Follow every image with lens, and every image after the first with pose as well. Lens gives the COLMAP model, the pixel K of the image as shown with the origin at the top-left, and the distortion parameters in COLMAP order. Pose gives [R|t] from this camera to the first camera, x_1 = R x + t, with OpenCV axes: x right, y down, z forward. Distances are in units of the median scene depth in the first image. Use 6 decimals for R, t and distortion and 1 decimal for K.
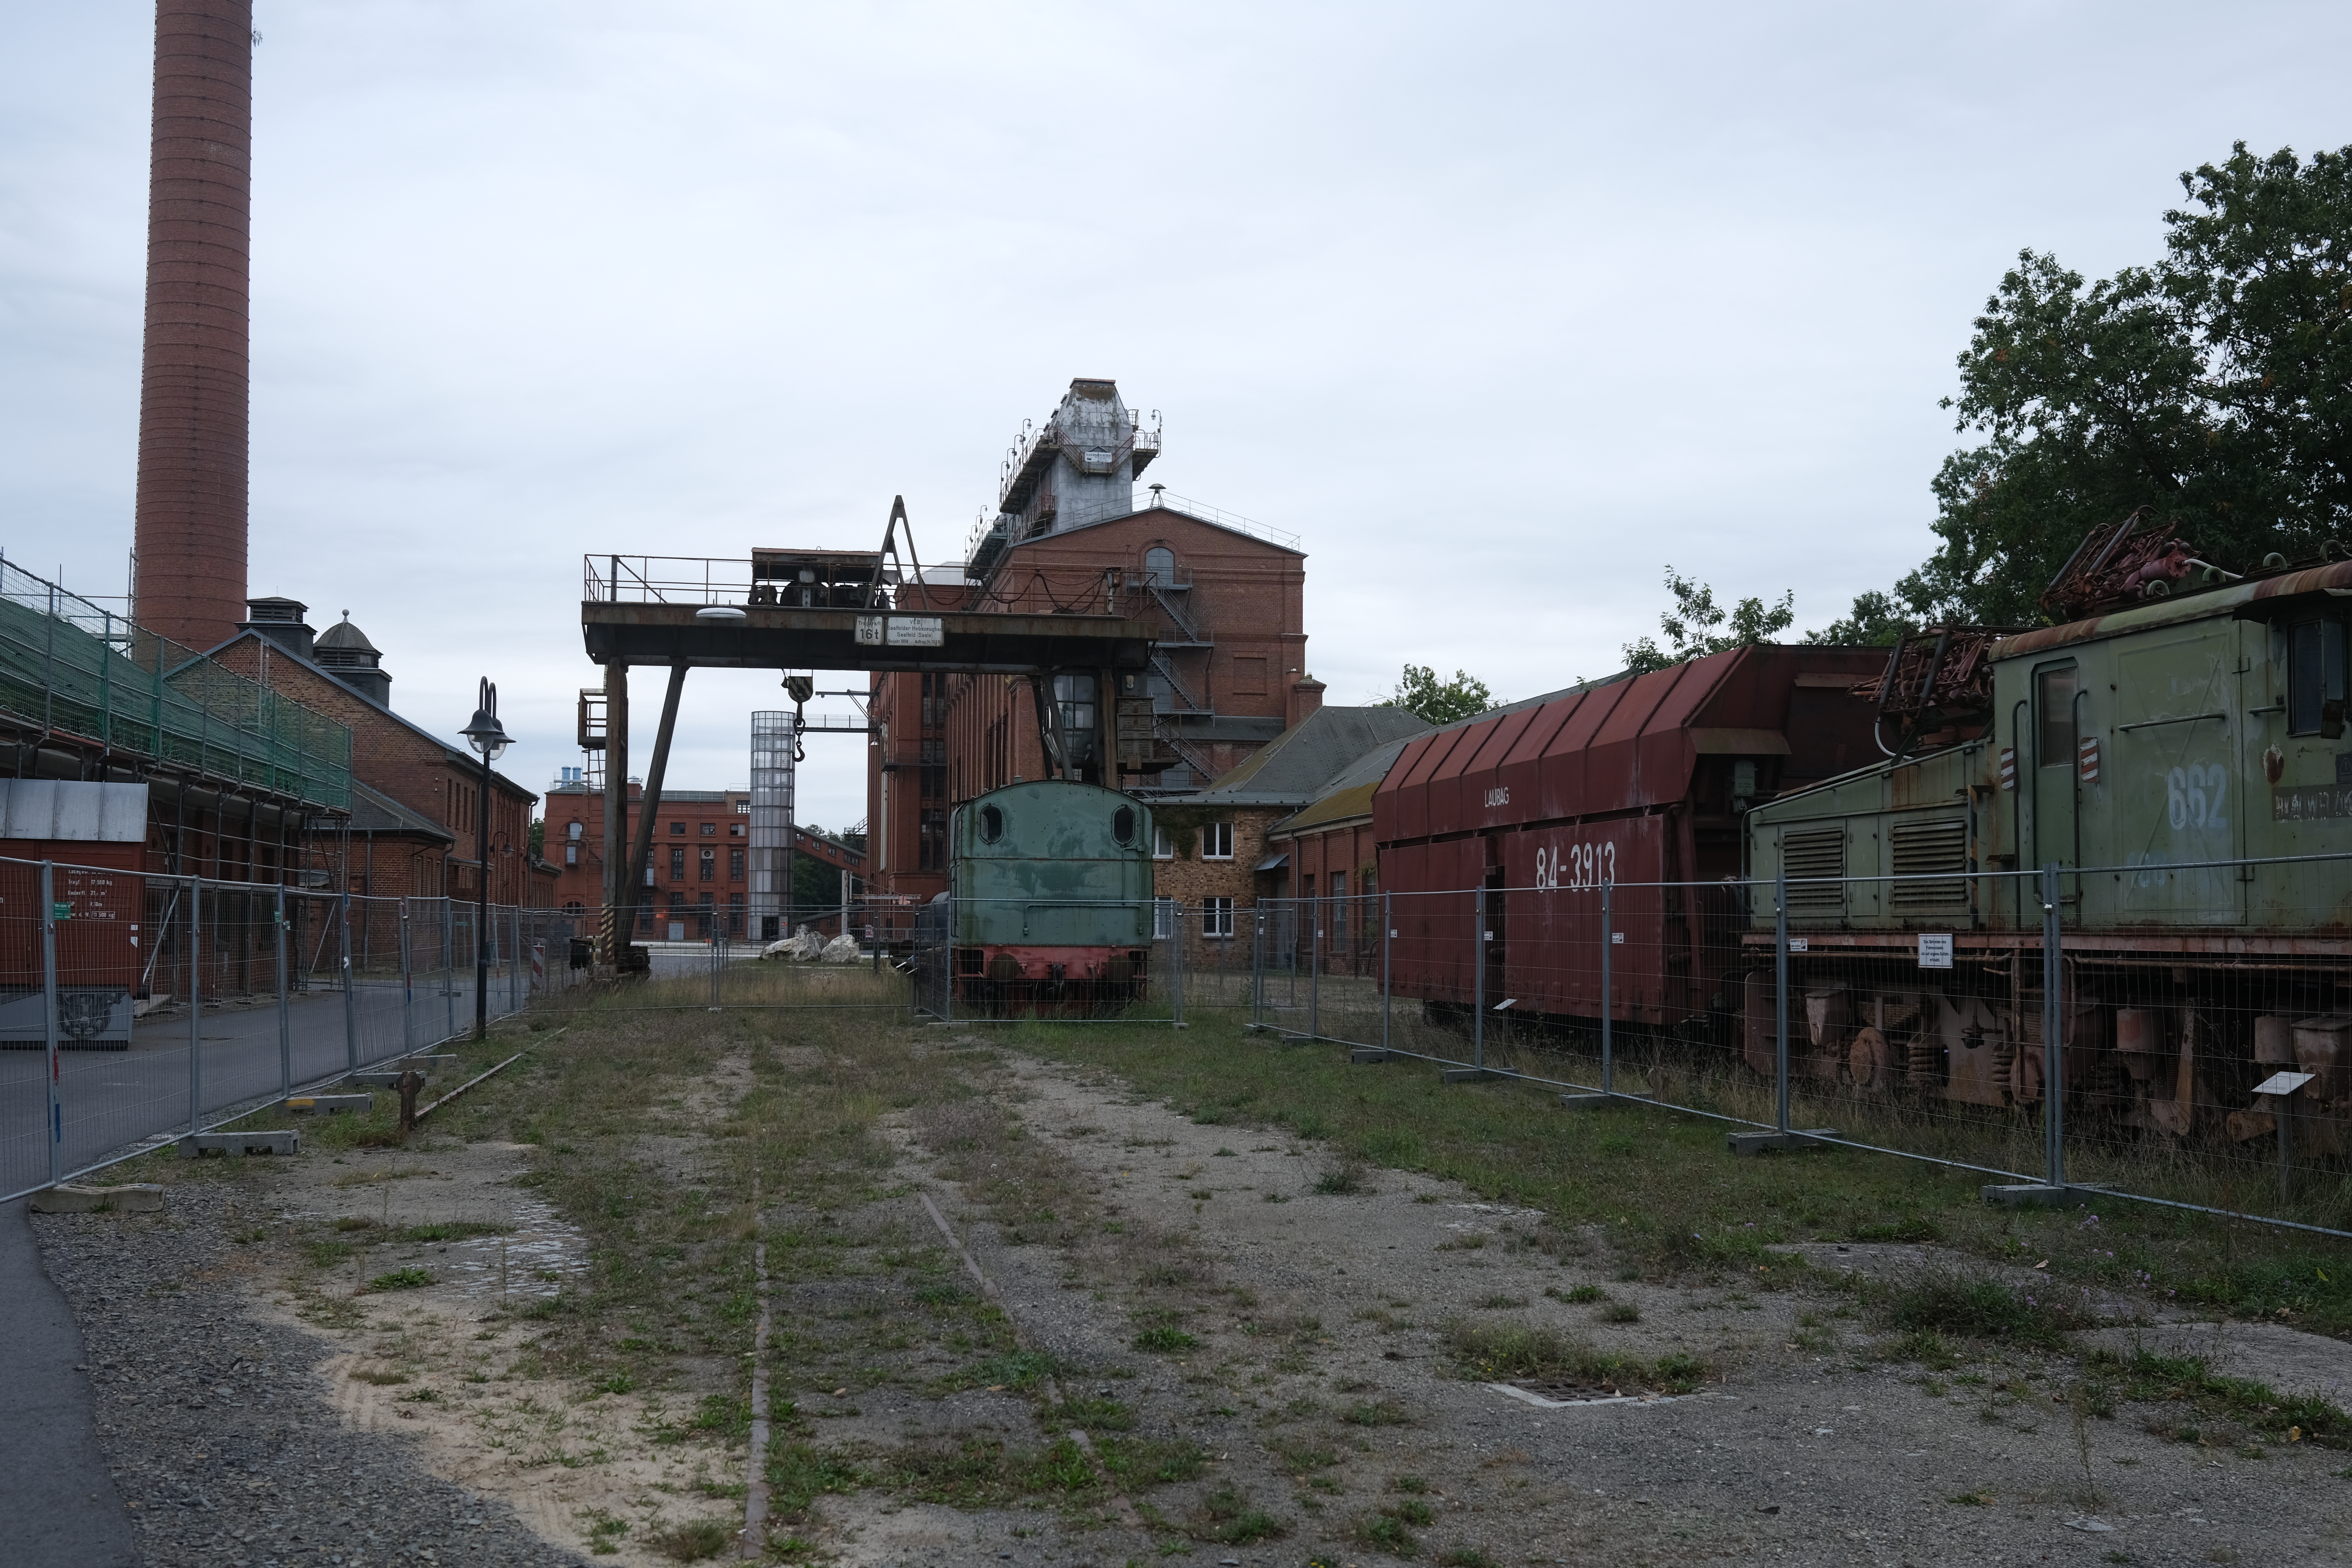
lens RADIAL K [[2457.4, 0, 1161.0], [0, 2457.4, 786.6], [0, 0, 1]] dist [0.014098, 0.000000]
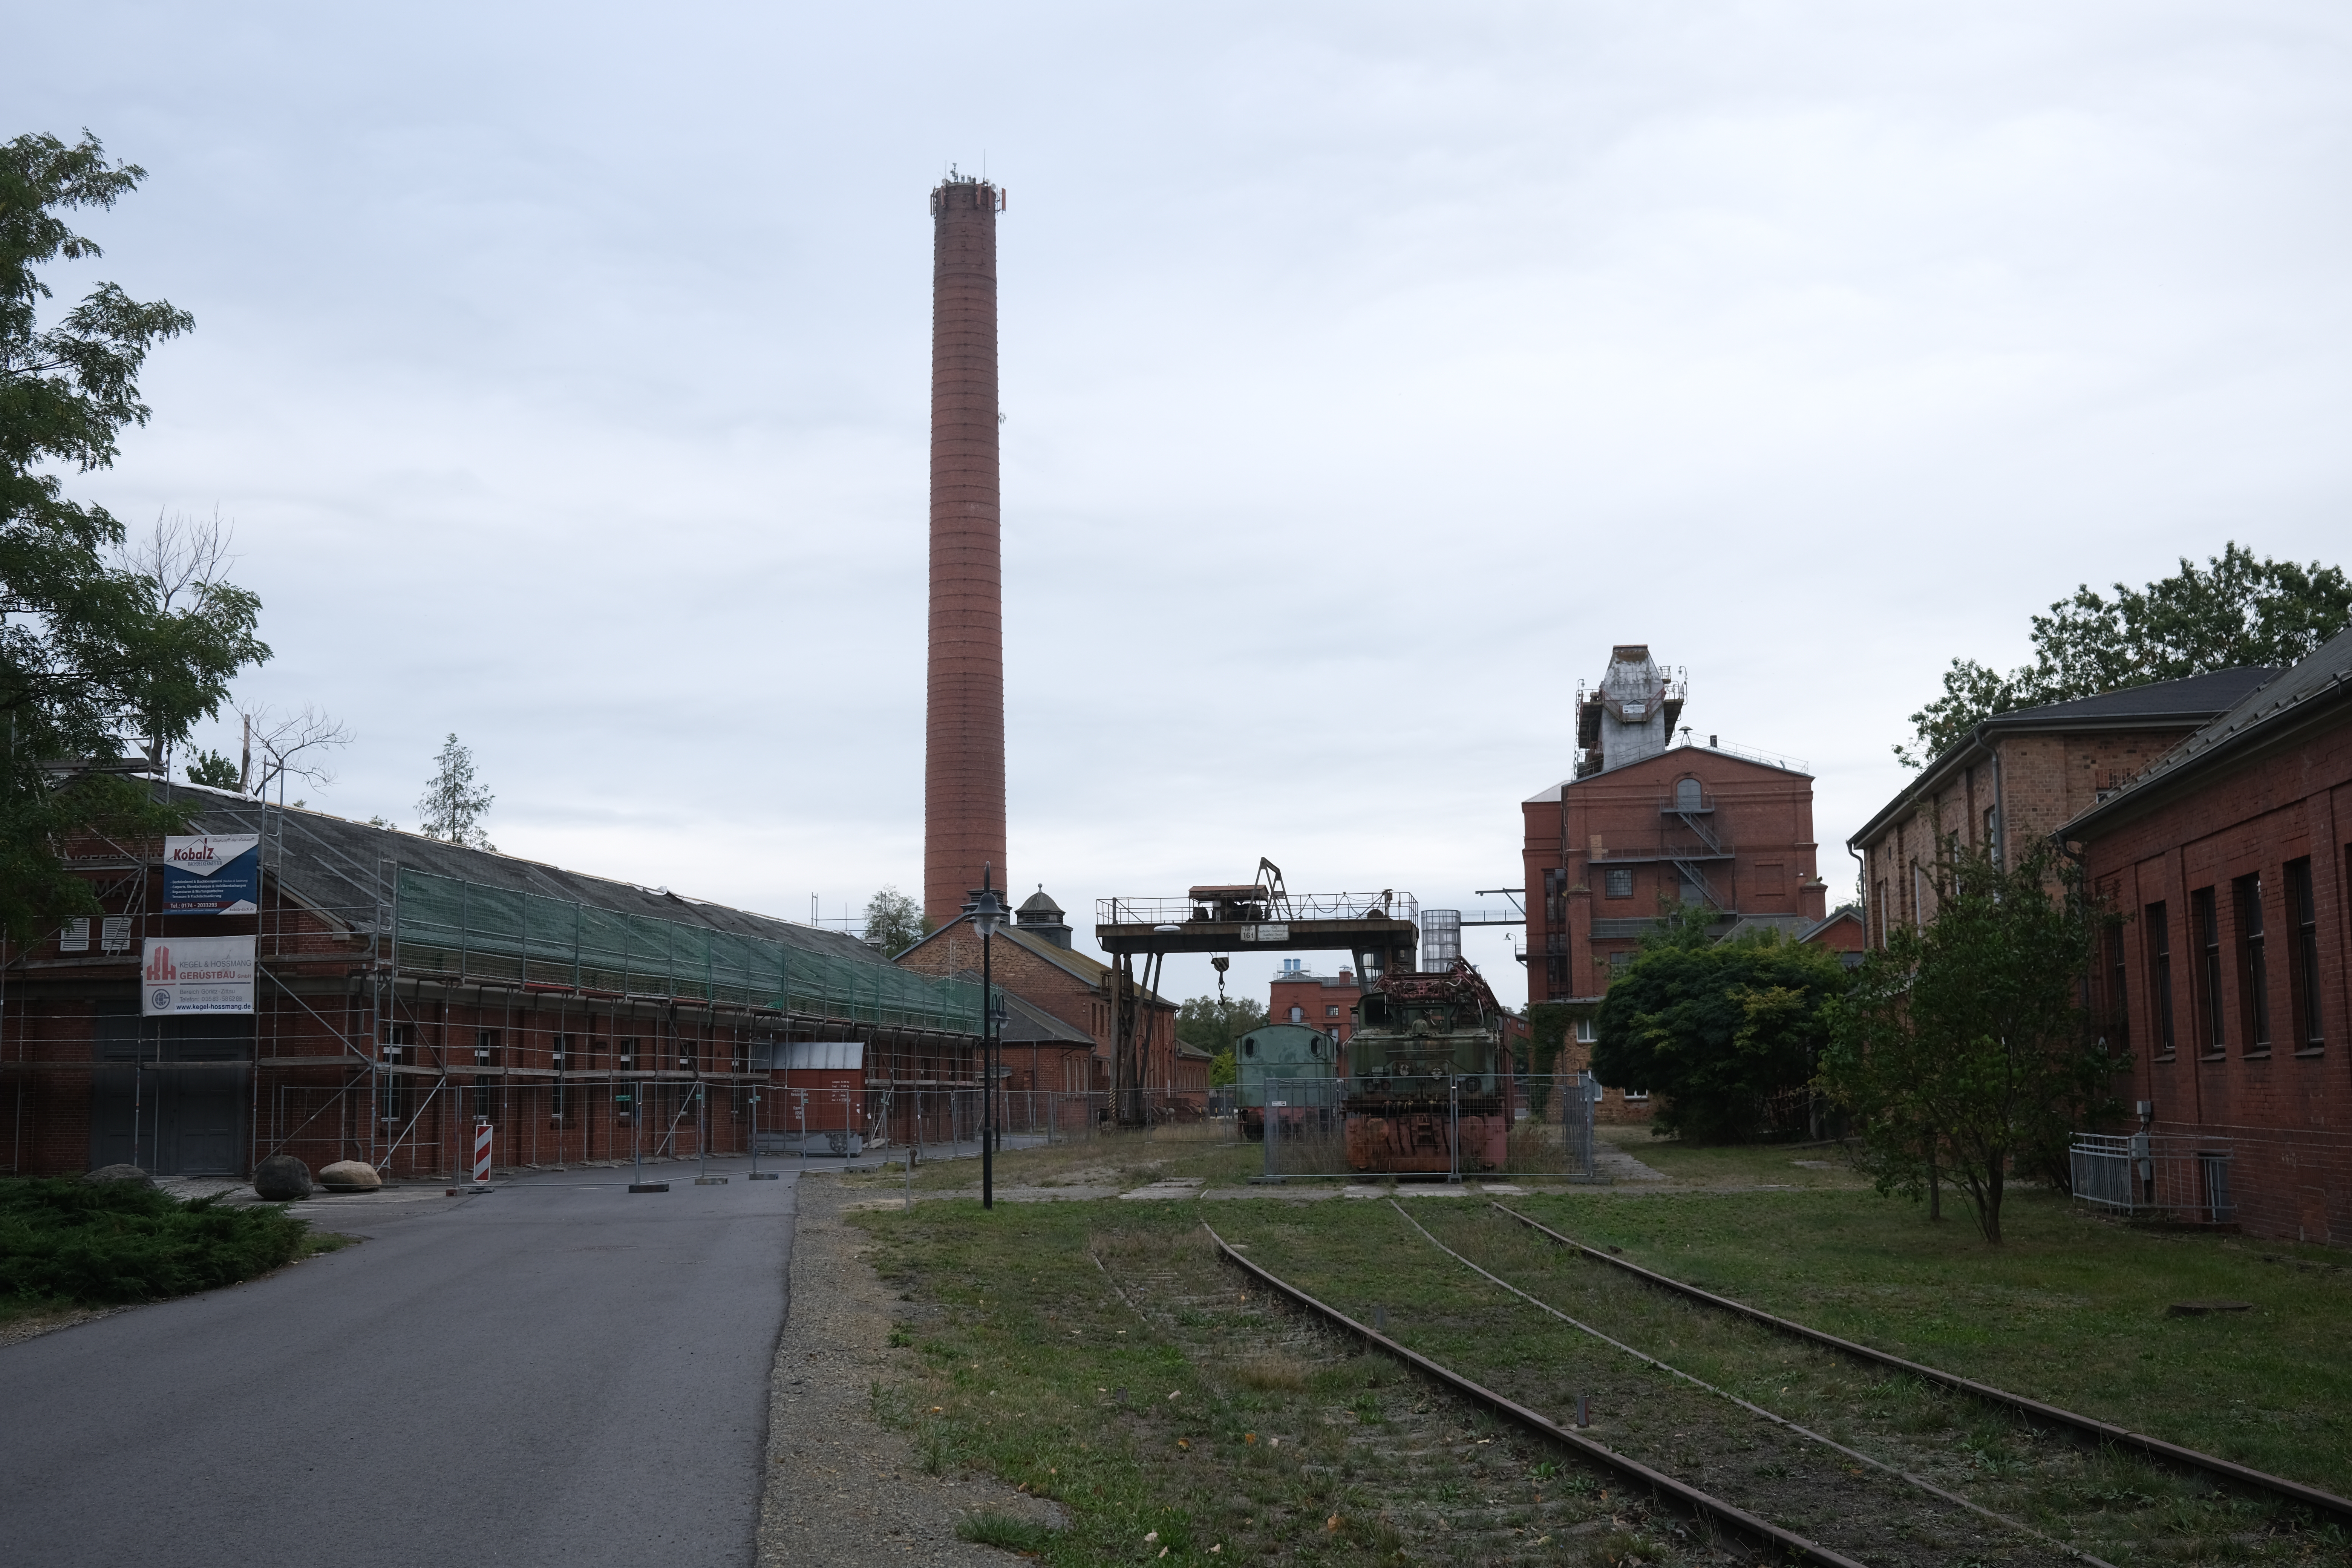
lens RADIAL K [[2457.4, 0, 1189.6], [0, 2457.4, 775.9], [0, 0, 1]] dist [0.014098, 0.000000]
pose [[0.953417, -0.058180, -0.295993, 0.485858], [0.036927, 0.996355, -0.076898, -0.052565], [0.299388, 0.062386, 0.952090, -0.940268]]
